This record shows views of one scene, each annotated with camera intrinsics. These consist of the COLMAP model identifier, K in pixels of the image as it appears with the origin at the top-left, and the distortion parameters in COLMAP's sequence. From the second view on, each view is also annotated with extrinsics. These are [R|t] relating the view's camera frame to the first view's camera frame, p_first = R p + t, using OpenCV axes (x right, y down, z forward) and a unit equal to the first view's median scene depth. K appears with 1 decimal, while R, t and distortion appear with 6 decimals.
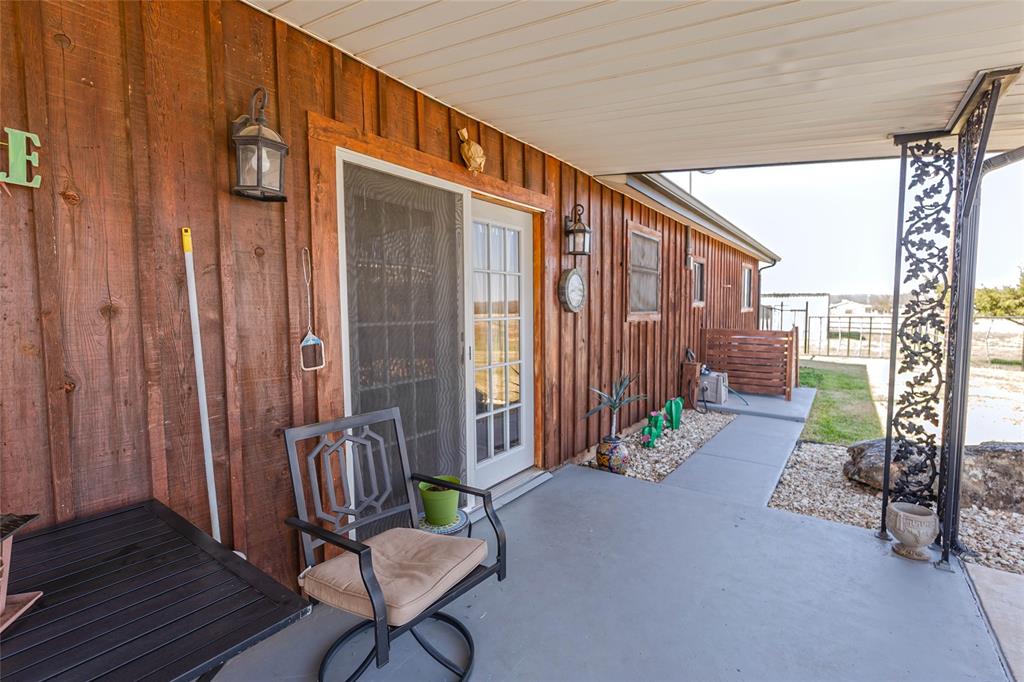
lens RADIAL K [[471.3, 0, 514.5], [0, 471.3, 342.9], [0, 0, 1]] dist [-0.001714, -0.001088]
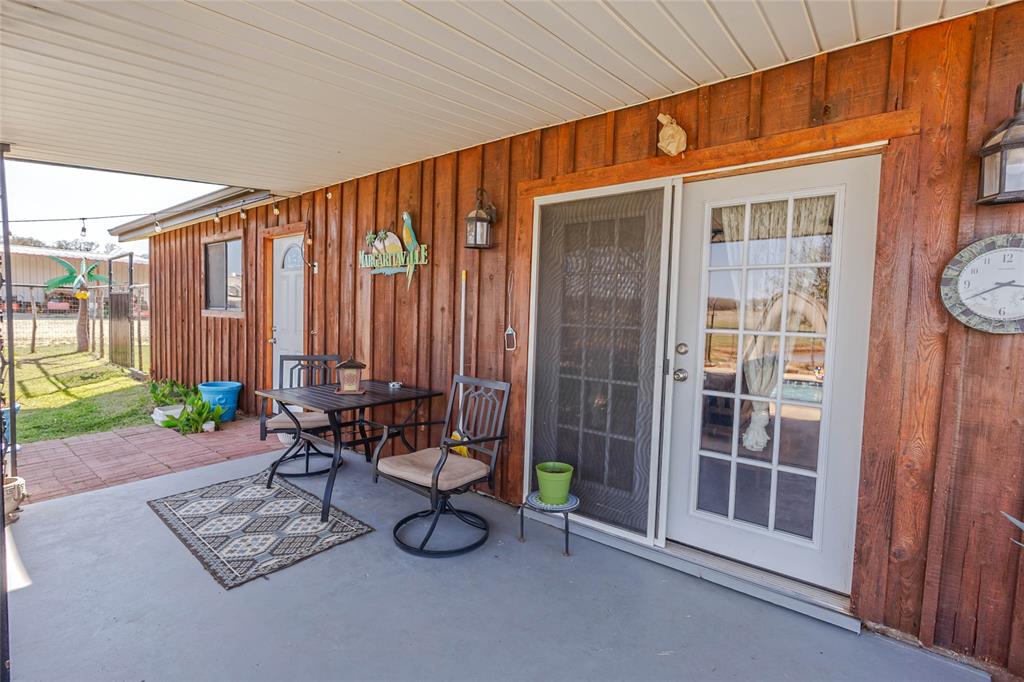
lens RADIAL K [[471.3, 0, 515.8], [0, 471.3, 339.8], [0, 0, 1]] dist [-0.001714, -0.001088]
pose [[-0.051133, 0.065101, -0.996568, 1.060391], [-0.099708, 0.992555, 0.069955, -0.082459], [0.993702, 0.102943, -0.044261, 1.033470]]
